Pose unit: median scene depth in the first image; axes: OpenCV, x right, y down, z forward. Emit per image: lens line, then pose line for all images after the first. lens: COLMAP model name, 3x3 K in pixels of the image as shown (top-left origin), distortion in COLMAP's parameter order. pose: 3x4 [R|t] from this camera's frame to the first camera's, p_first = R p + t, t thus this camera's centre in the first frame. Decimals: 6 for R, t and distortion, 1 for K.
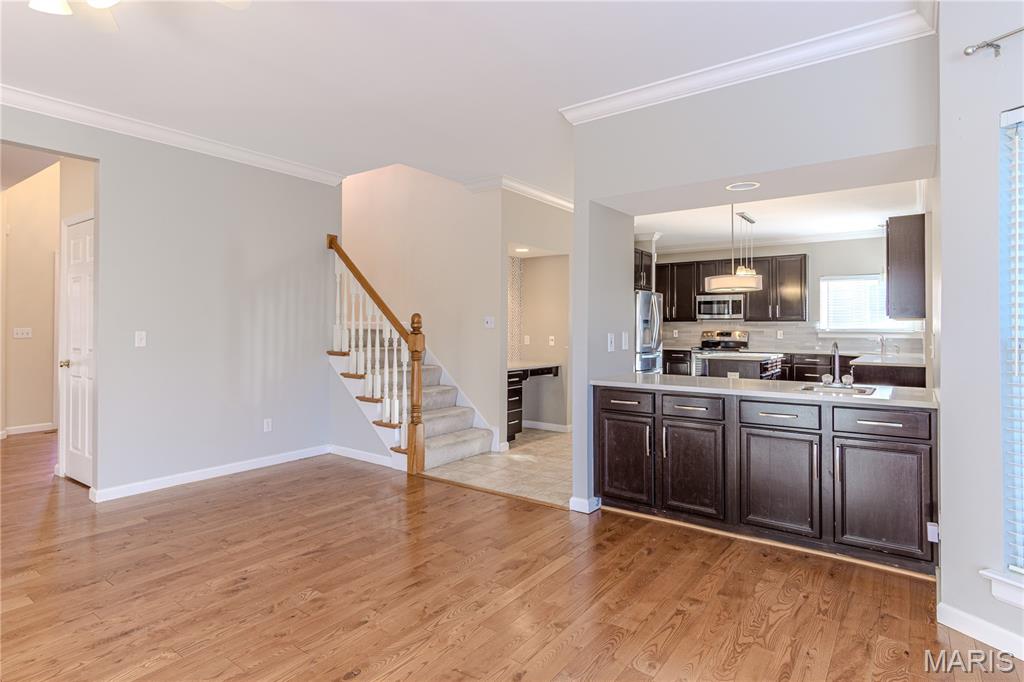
lens RADIAL K [[553.9, 0, 512.1], [0, 553.9, 332.3], [0, 0, 1]] dist [0.002532, 0.001149]
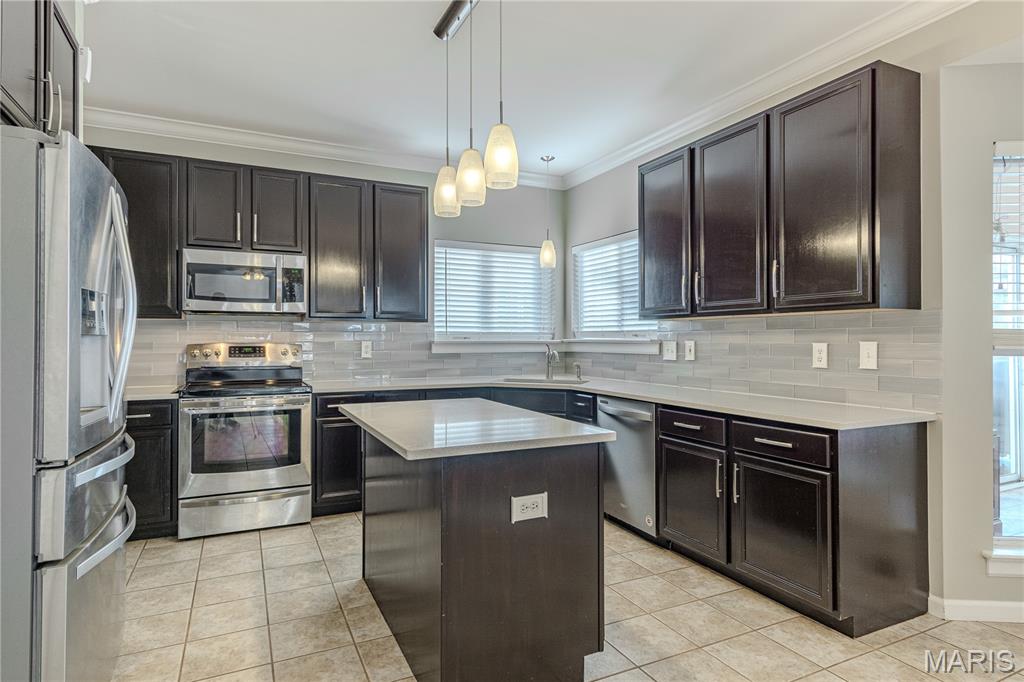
lens RADIAL K [[553.9, 0, 514.1], [0, 553.9, 339.1], [0, 0, 1]] dist [0.002532, 0.001149]
pose [[0.463507, -0.001963, 0.886091, 0.111562], [0.014507, 0.999880, -0.005373, -0.000295], [-0.885974, 0.015345, 0.463480, 0.639572]]
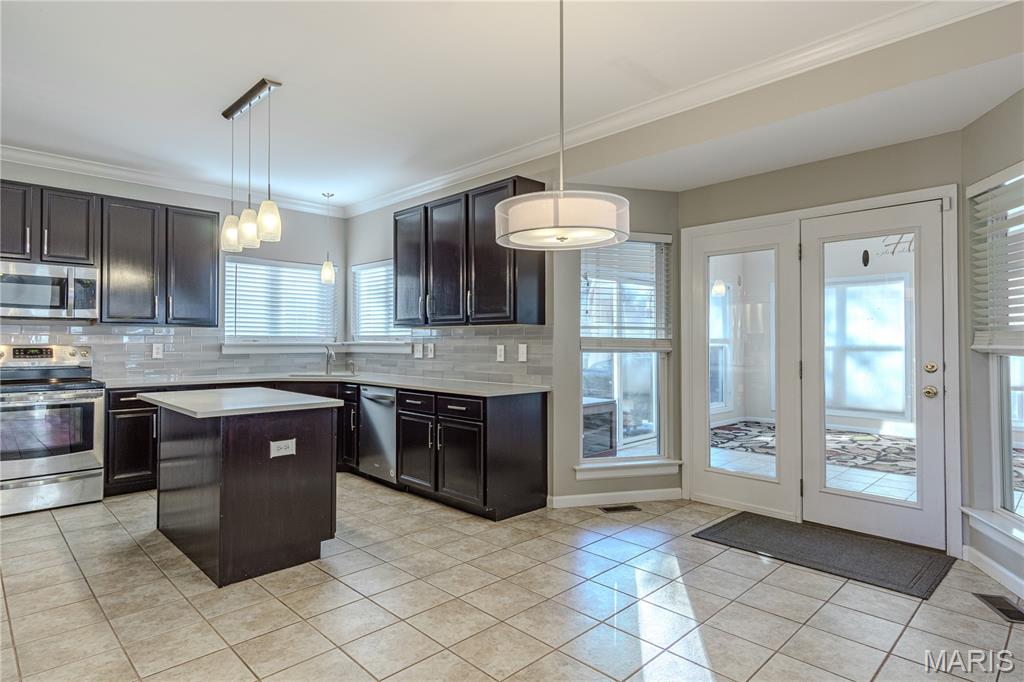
lens RADIAL K [[553.9, 0, 505.0], [0, 553.9, 335.5], [0, 0, 1]] dist [0.002532, 0.001149]
pose [[0.167482, 0.009473, 0.985830, 0.002180], [0.013140, 0.999844, -0.011840, 0.000211], [-0.985788, 0.014937, 0.167331, 0.551551]]
